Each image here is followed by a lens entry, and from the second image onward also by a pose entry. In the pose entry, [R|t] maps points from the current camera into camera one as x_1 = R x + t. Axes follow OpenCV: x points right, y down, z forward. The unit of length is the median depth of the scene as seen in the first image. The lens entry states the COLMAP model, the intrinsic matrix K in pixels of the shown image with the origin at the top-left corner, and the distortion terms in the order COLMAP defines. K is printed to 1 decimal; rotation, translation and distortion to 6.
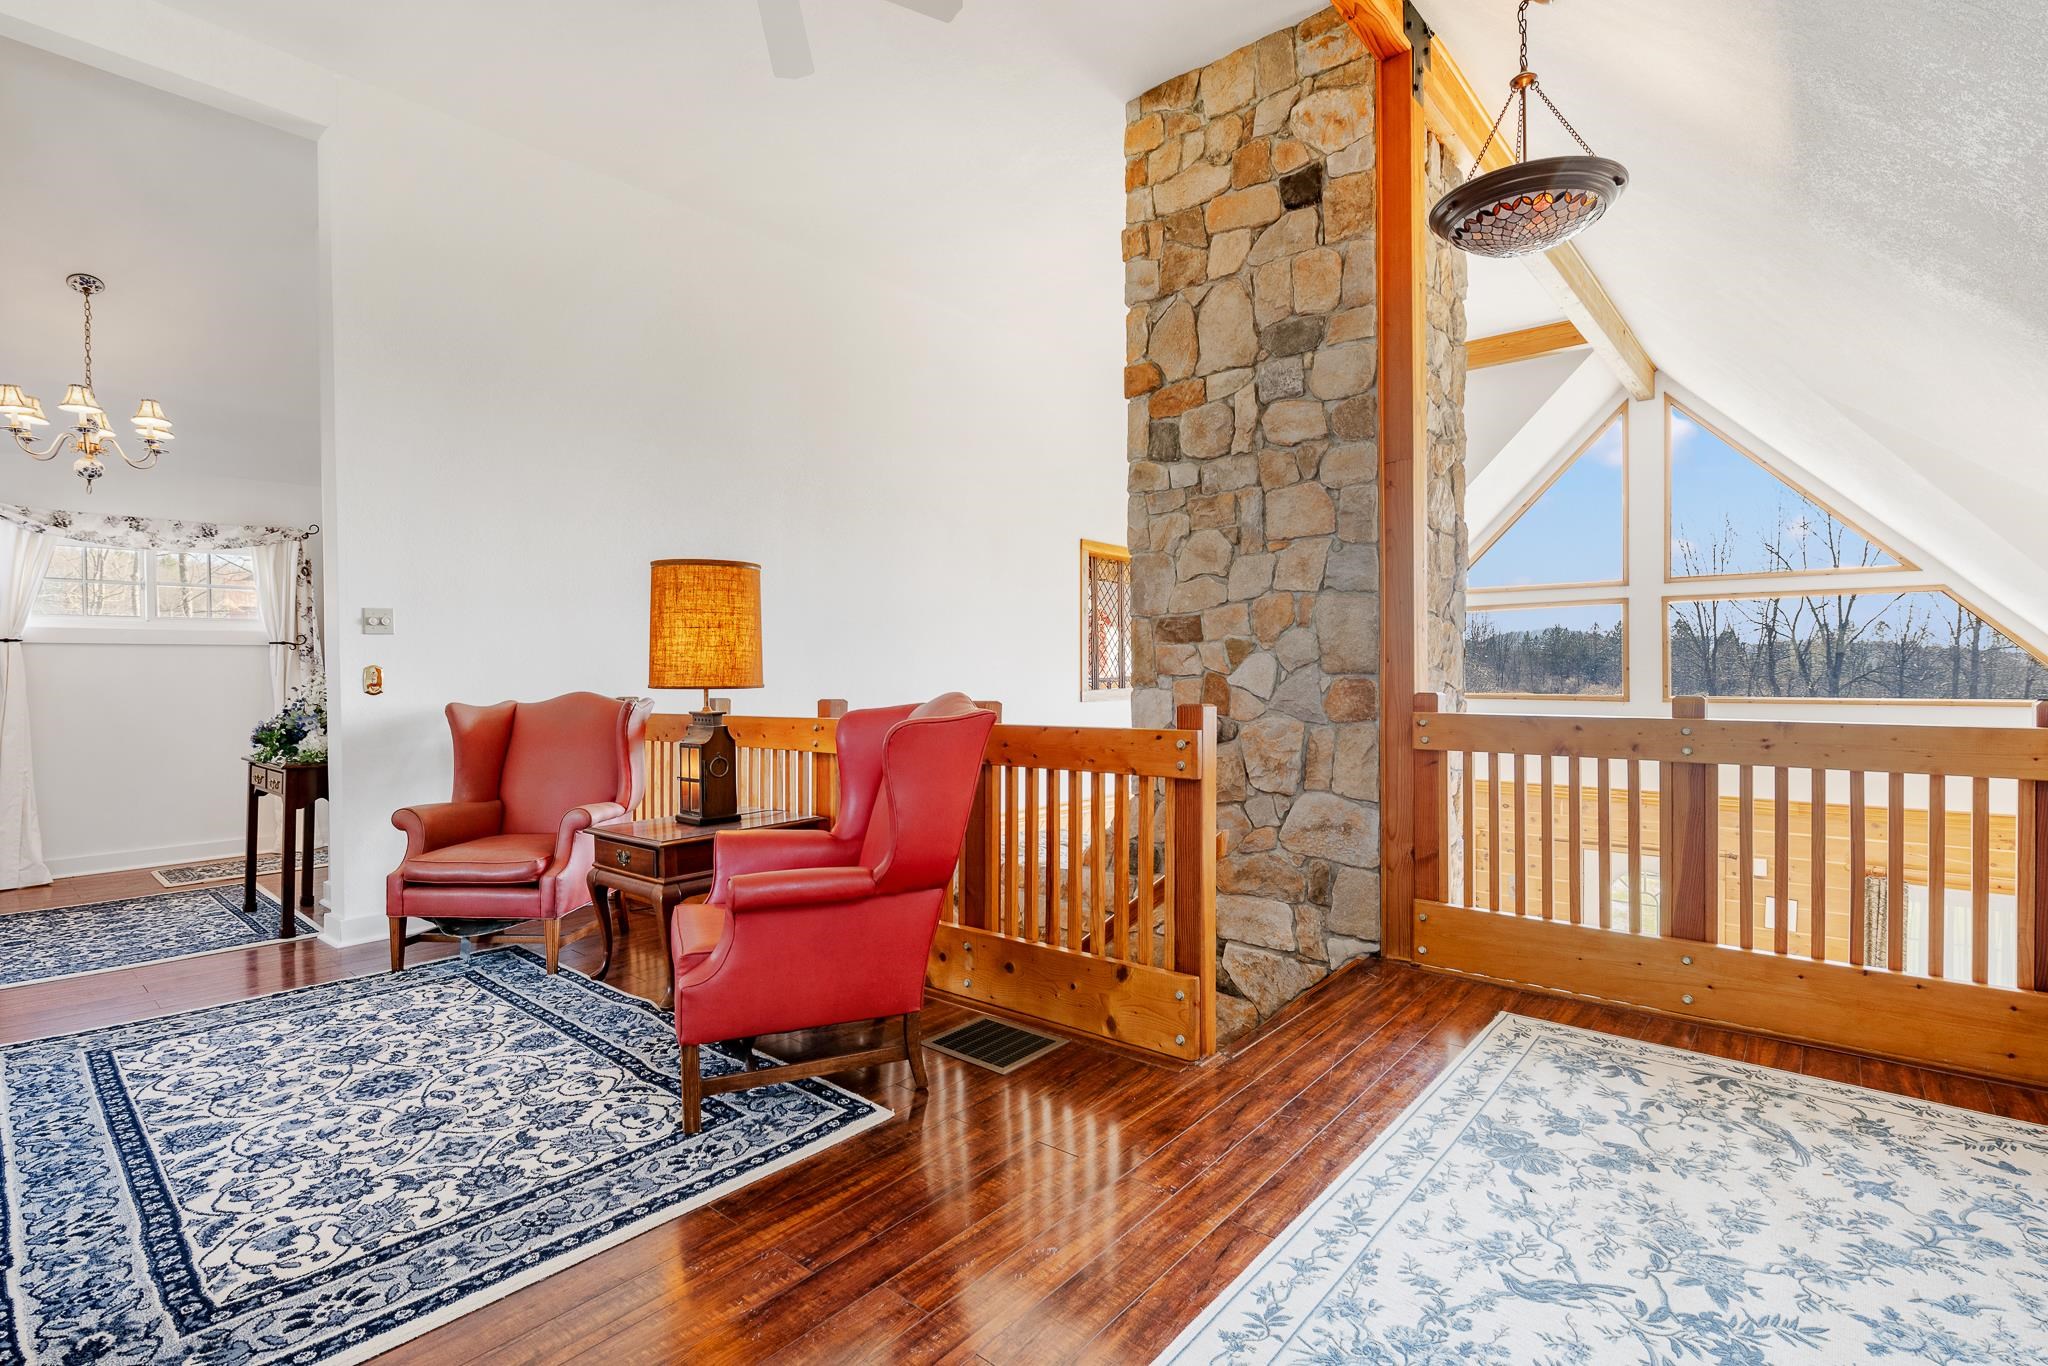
lens RADIAL K [[943.9, 0, 1032.8], [0, 943.9, 681.4], [0, 0, 1]] dist [-0.015292, -0.000327]
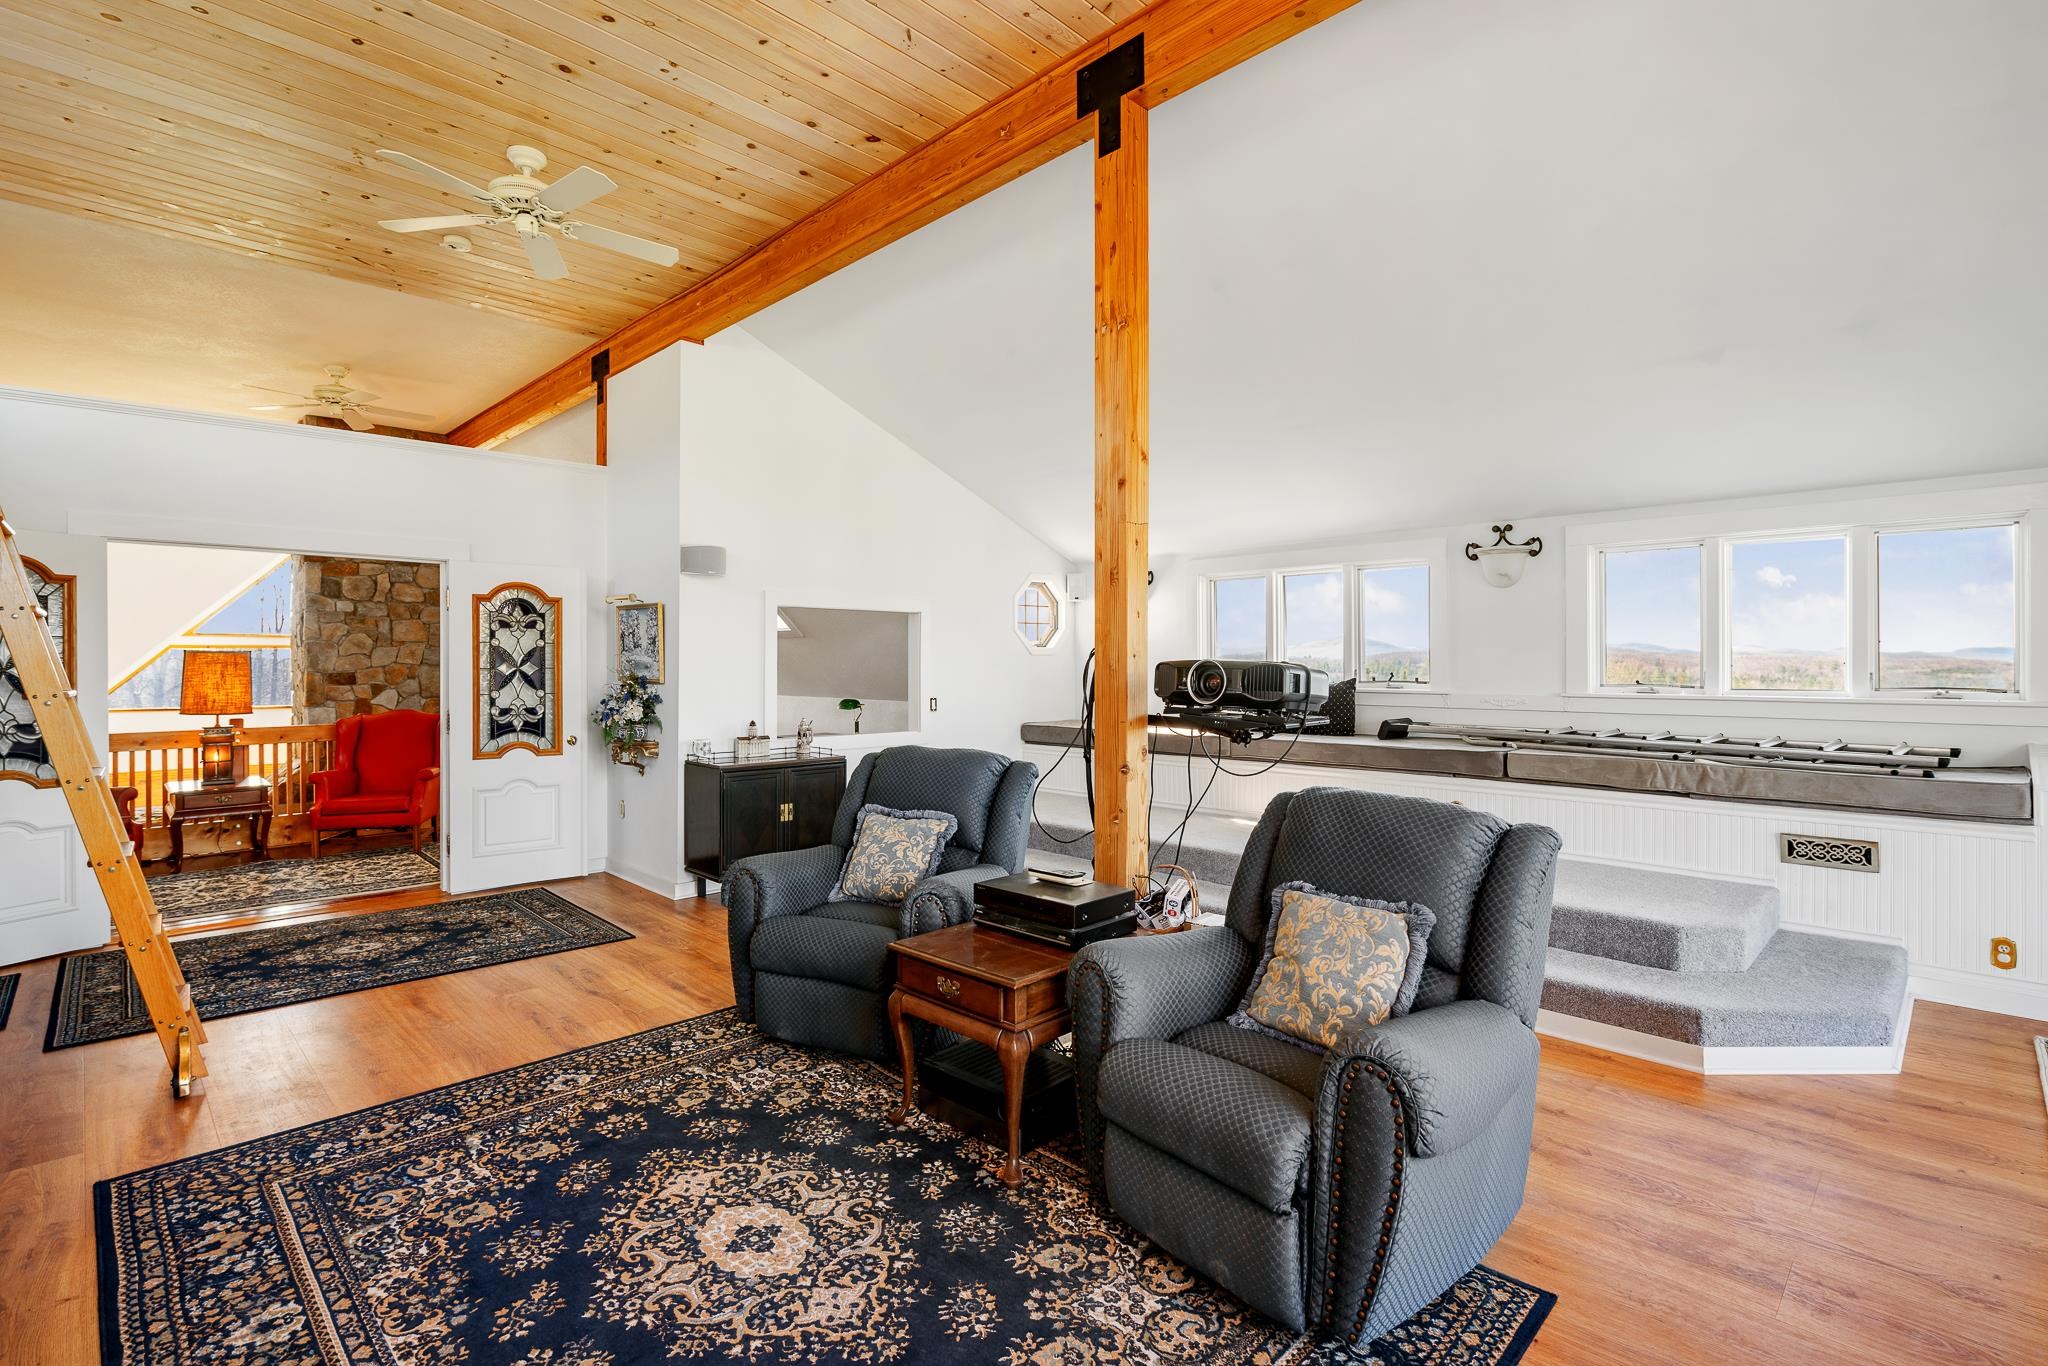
lens RADIAL K [[943.9, 0, 1028.8], [0, 943.9, 674.1], [0, 0, 1]] dist [-0.015292, -0.000327]
pose [[0.076762, -0.004487, 0.997039, -1.873617], [0.015011, 0.999882, 0.003344, -0.051063], [-0.996936, 0.014710, 0.076821, -0.716507]]
